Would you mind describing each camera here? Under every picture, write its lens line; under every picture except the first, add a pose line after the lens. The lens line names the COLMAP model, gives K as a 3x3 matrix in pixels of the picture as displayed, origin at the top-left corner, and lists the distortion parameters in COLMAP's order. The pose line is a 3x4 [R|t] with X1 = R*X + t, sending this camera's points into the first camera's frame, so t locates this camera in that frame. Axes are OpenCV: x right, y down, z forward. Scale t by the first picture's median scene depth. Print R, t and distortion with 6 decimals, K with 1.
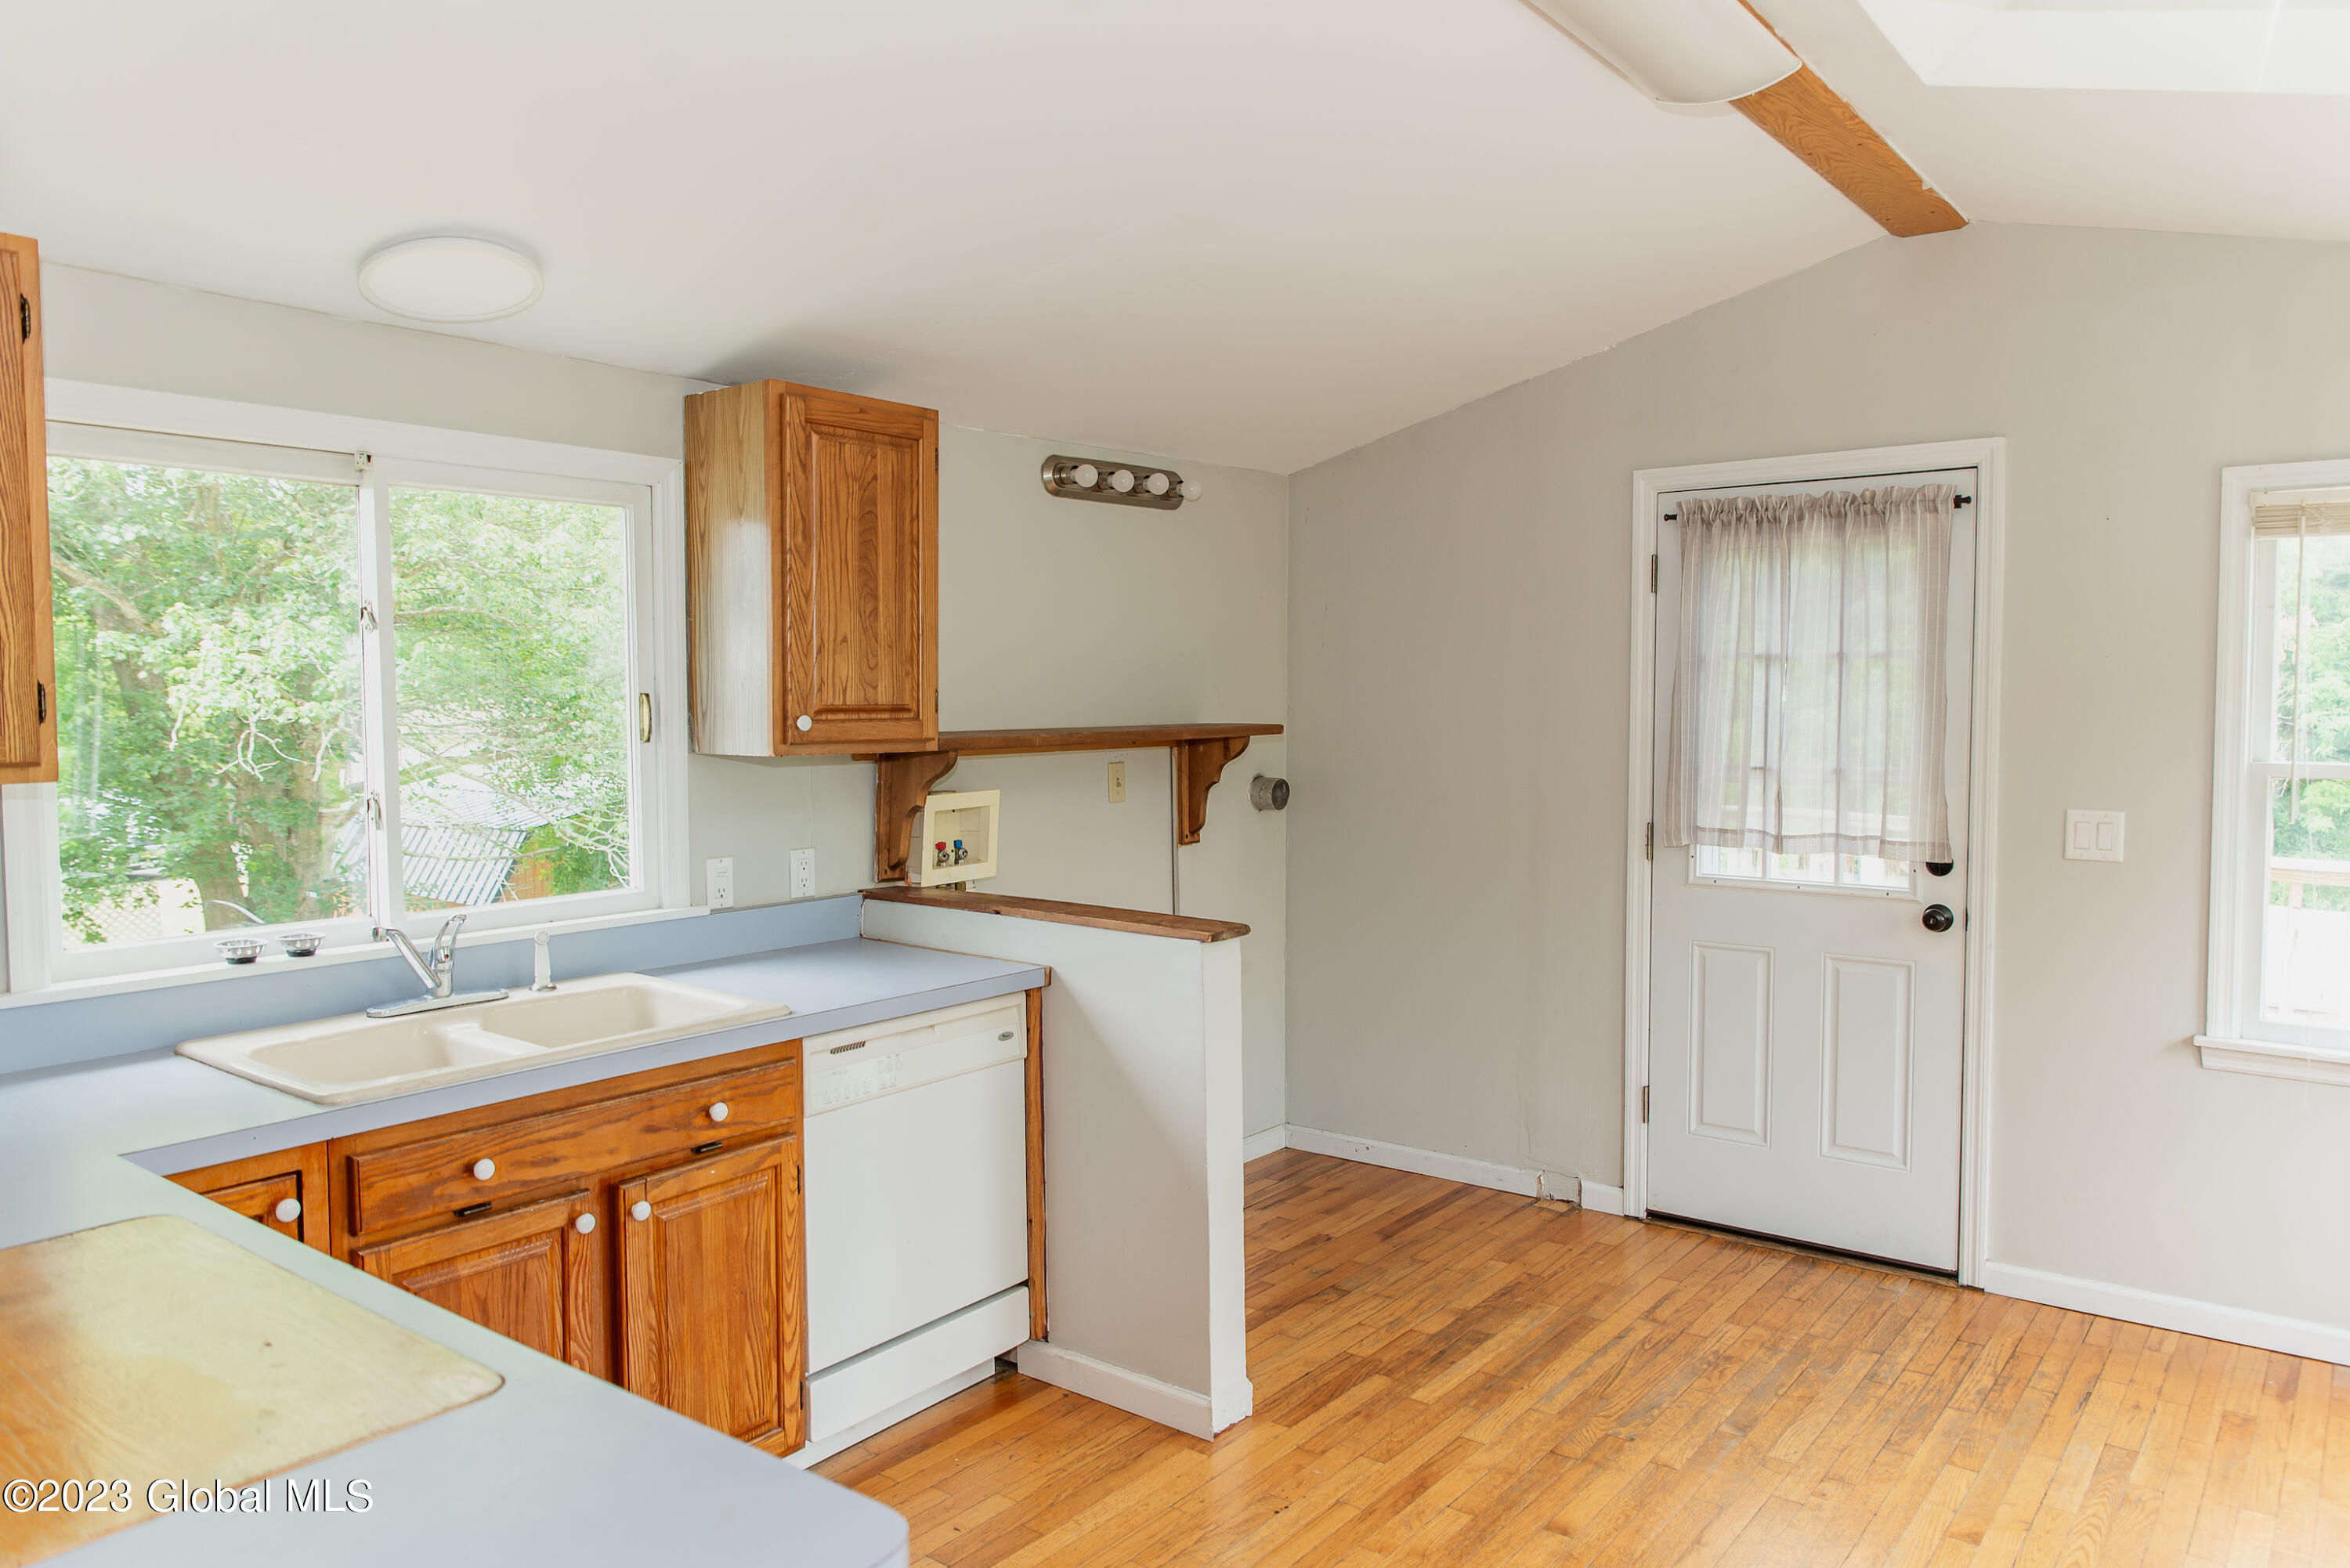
lens RADIAL K [[1642.3, 0, 1175.0], [0, 1642.3, 784.0], [0, 0, 1]] dist [0.000092, 0.001275]
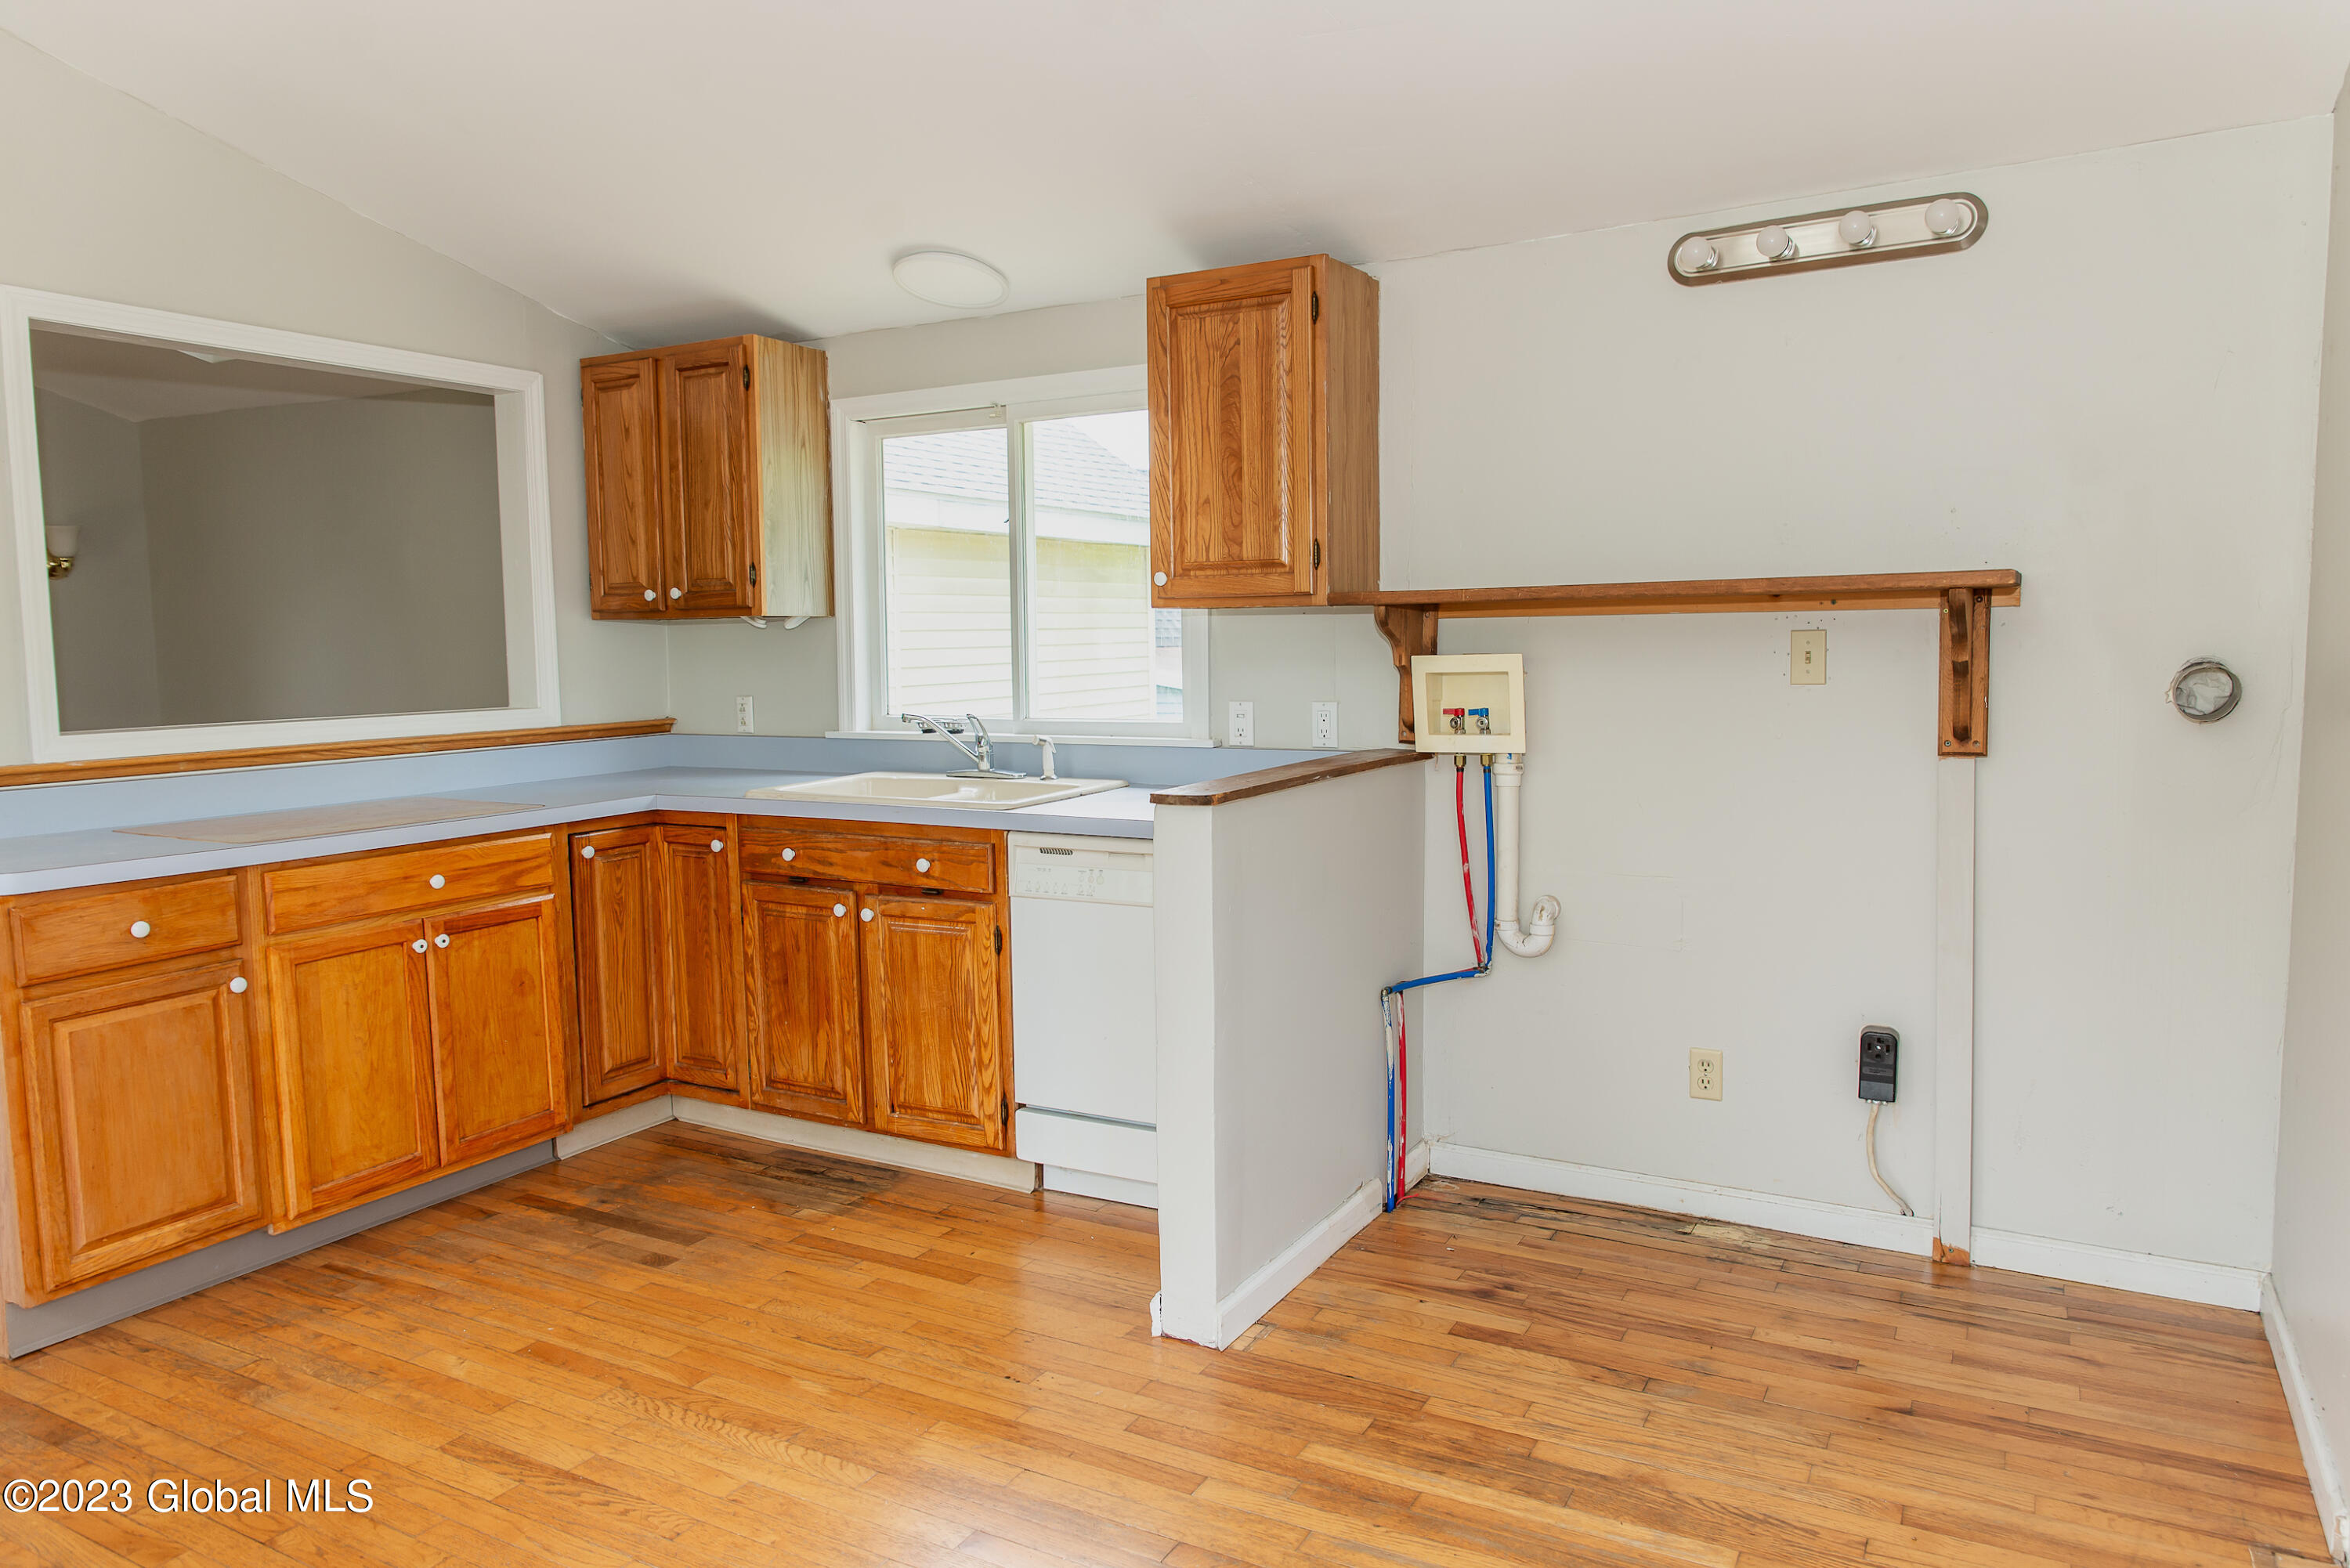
lens RADIAL K [[1560.7, 0, 1175.0], [0, 1560.7, 784.0], [0, 0, 1]] dist [-0.001833, -0.001584]
pose [[0.142168, 0.097939, -0.984985, 0.821521], [-0.044996, 0.994704, 0.092411, 0.003908], [0.988819, 0.031182, 0.145822, 0.823913]]
